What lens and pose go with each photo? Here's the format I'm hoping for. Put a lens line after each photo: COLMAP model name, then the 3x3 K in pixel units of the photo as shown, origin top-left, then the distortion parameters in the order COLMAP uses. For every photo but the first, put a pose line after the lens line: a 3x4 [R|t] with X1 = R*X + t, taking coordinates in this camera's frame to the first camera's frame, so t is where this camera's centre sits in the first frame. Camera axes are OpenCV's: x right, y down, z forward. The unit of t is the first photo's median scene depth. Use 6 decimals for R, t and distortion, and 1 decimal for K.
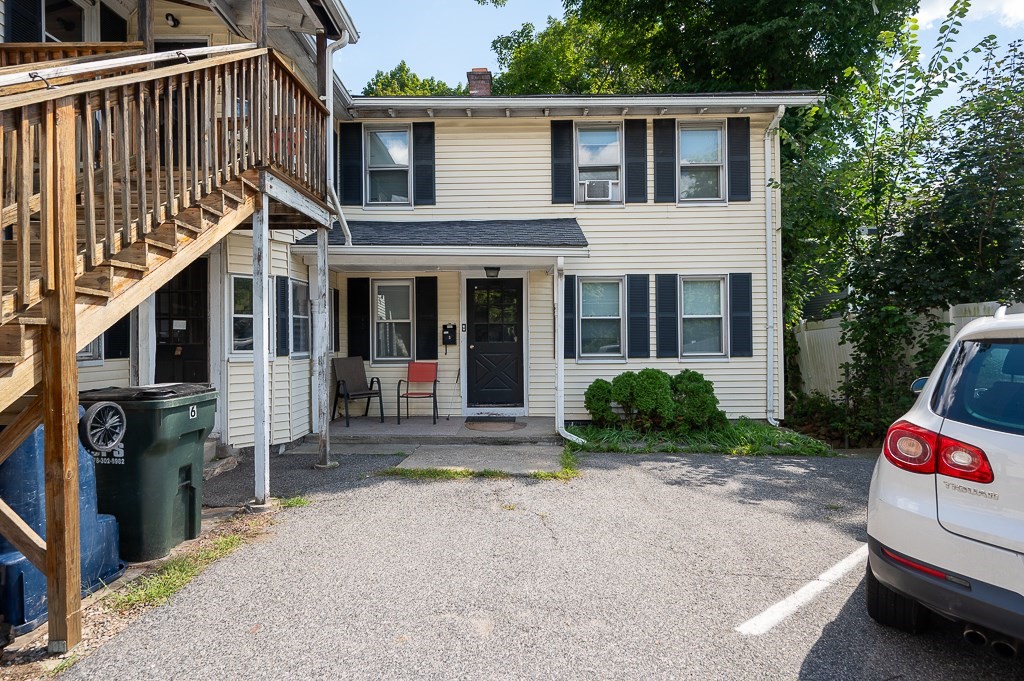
lens RADIAL K [[526.8, 0, 511.0], [0, 526.8, 343.5], [0, 0, 1]] dist [0.001726, 0.000034]
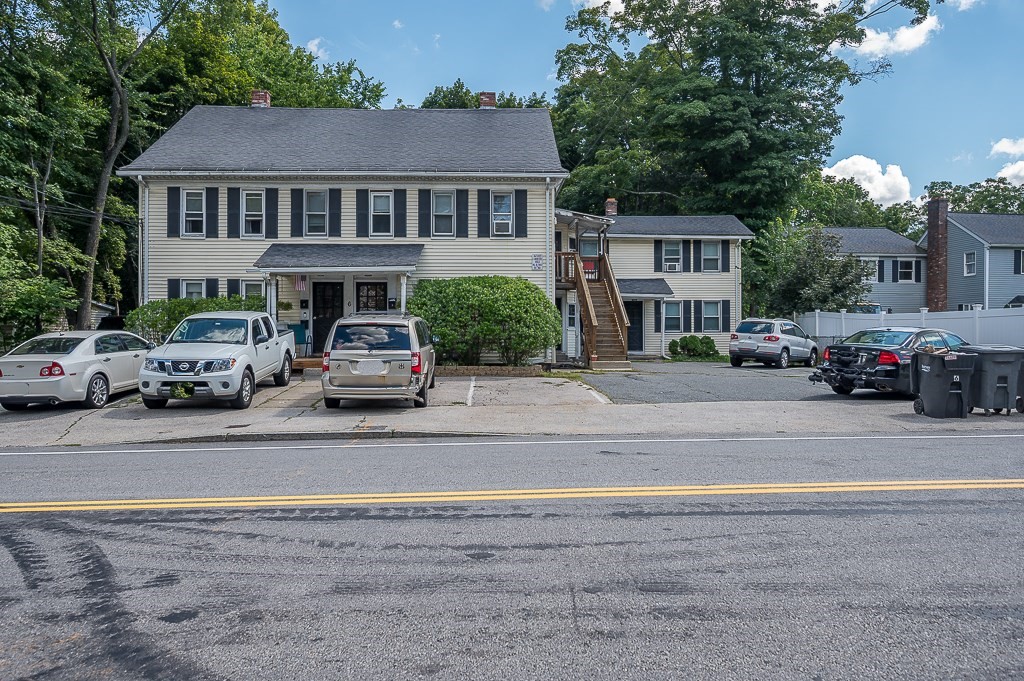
lens RADIAL K [[741.1, 0, 512.7], [0, 741.1, 336.7], [0, 0, 1]] dist [-0.001196, -0.000076]
pose [[0.998366, 0.007279, 0.056683, -0.819911], [-0.006968, 0.999960, -0.005694, 0.074880], [-0.056722, 0.005290, 0.998376, -2.585138]]
